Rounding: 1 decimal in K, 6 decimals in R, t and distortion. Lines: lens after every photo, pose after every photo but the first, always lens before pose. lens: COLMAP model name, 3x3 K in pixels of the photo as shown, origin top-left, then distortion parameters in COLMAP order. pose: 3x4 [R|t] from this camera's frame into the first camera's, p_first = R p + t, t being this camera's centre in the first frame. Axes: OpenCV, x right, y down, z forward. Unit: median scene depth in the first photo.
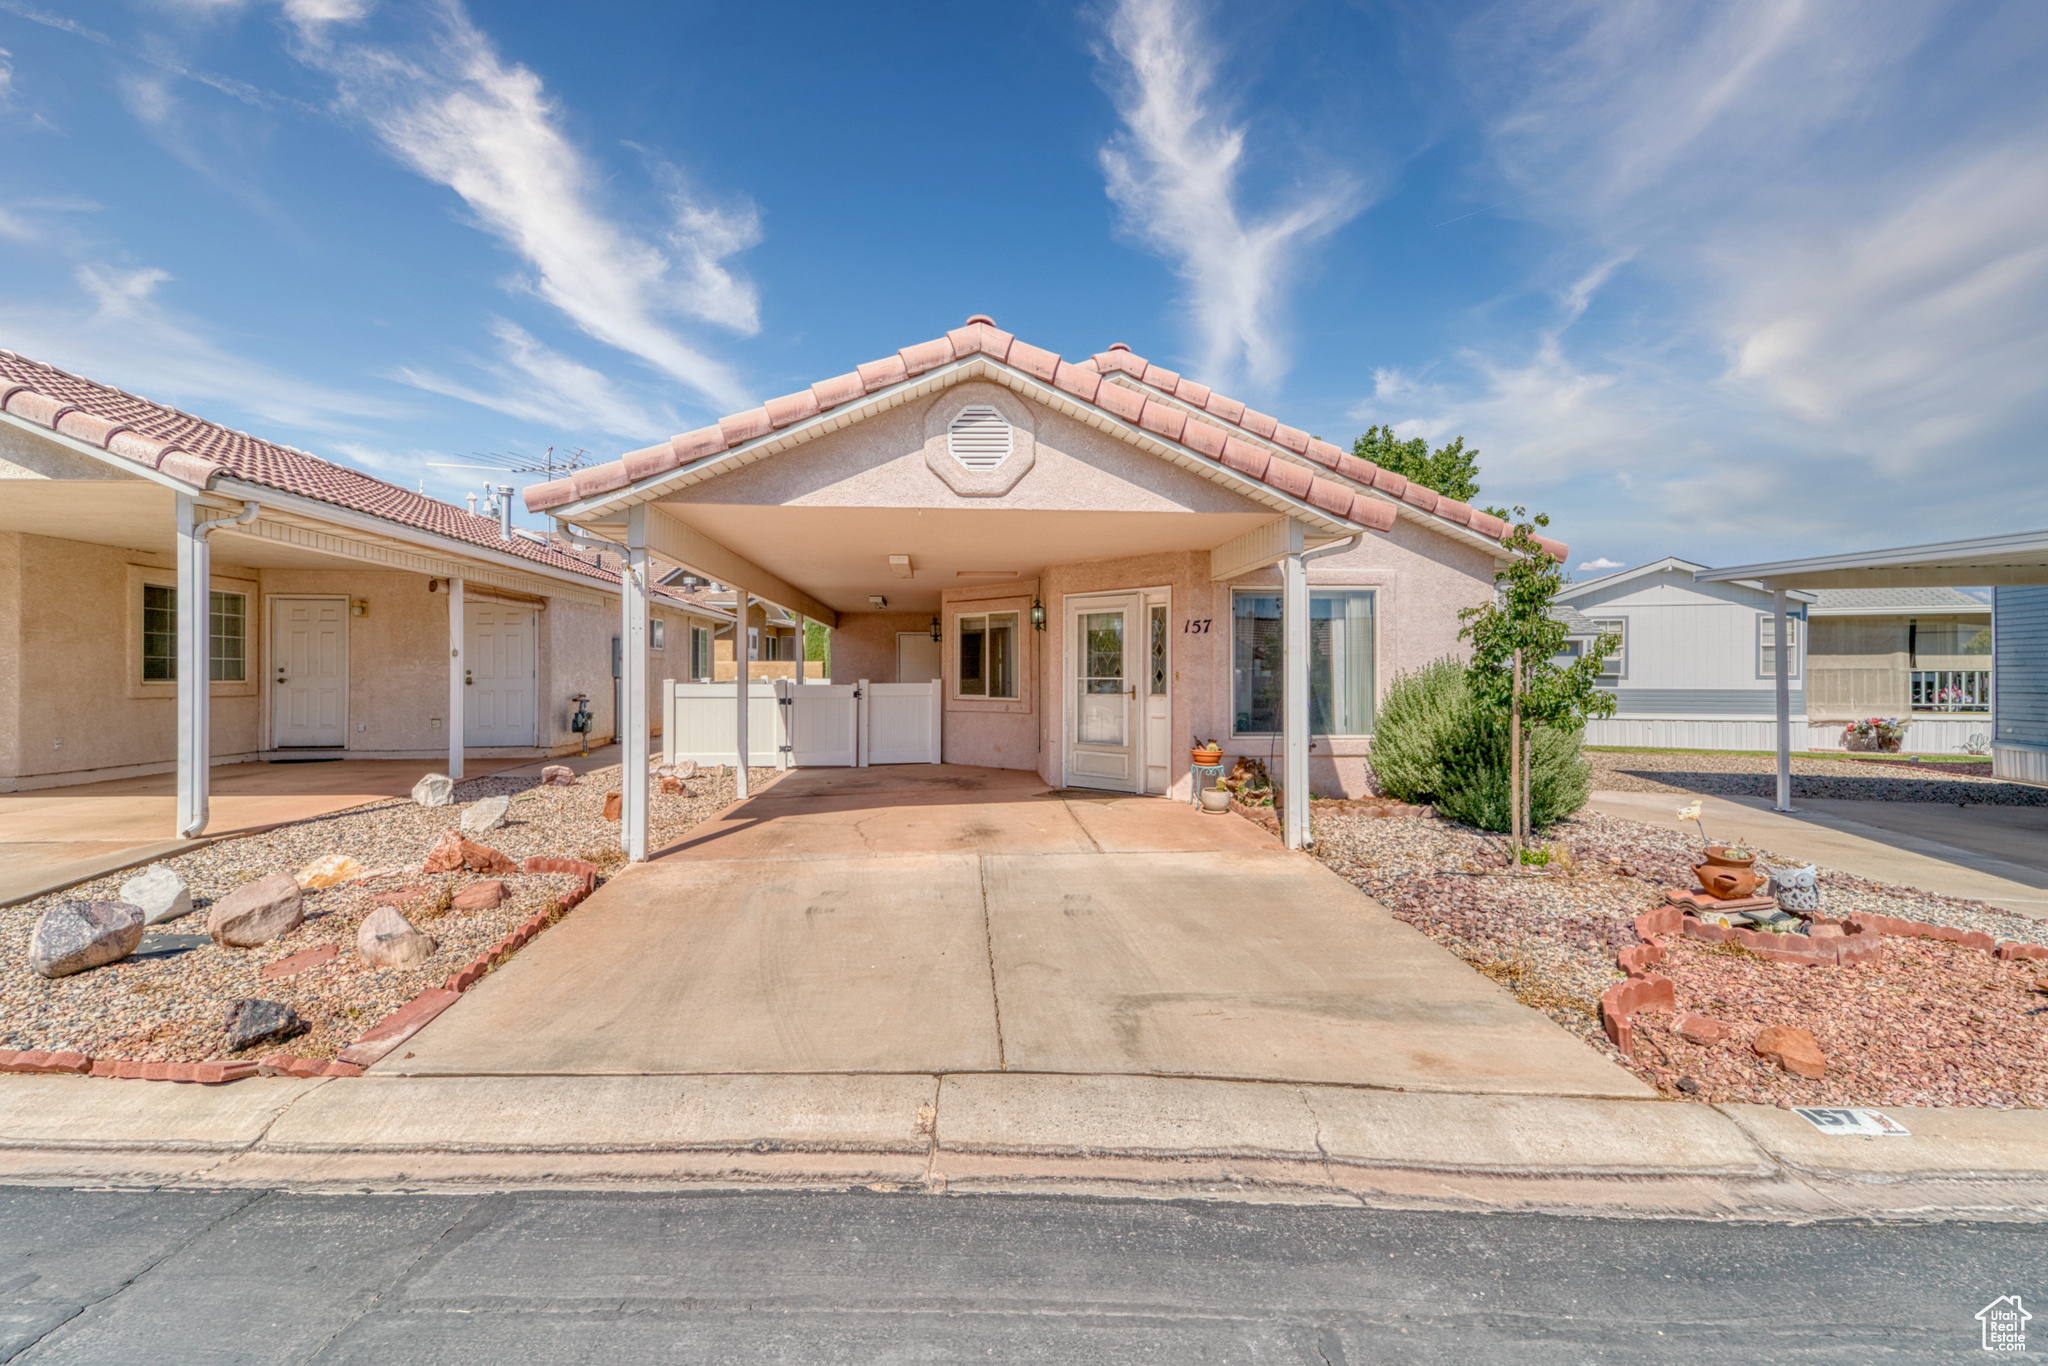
lens RADIAL K [[847.2, 0, 1040.5], [0, 847.2, 677.8], [0, 0, 1]] dist [0.083351, -0.034075]
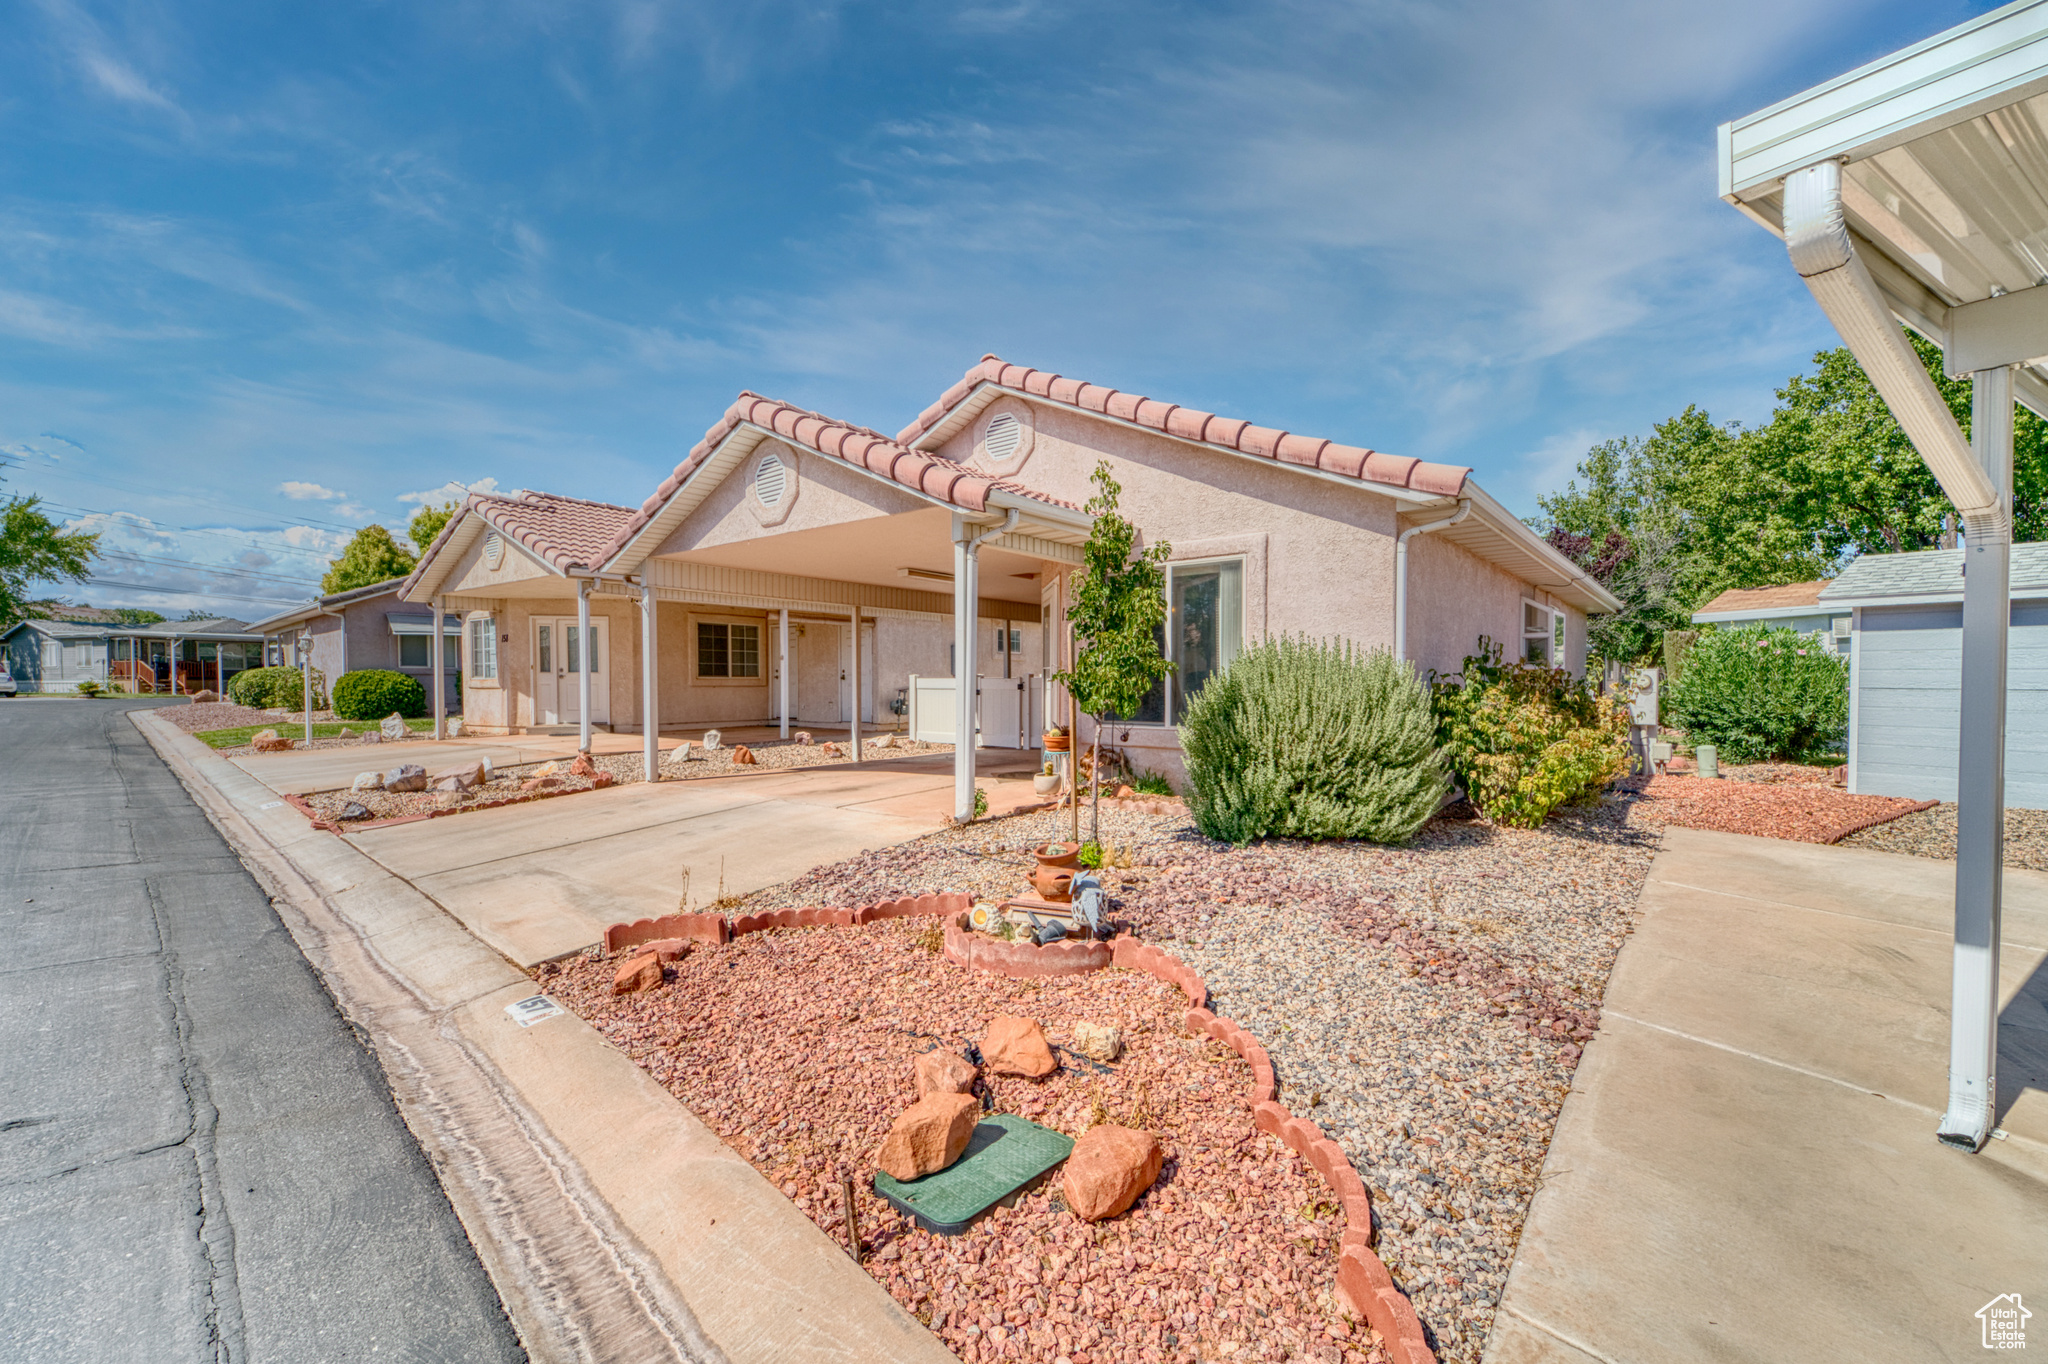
lens RADIAL K [[847.2, 0, 1040.5], [0, 847.2, 676.8], [0, 0, 1]] dist [0.083351, -0.034075]
pose [[0.740602, -0.008479, -0.671890, 0.858495], [0.004957, 0.999962, -0.007155, 0.025157], [0.671926, 0.001968, 0.740616, 0.226288]]
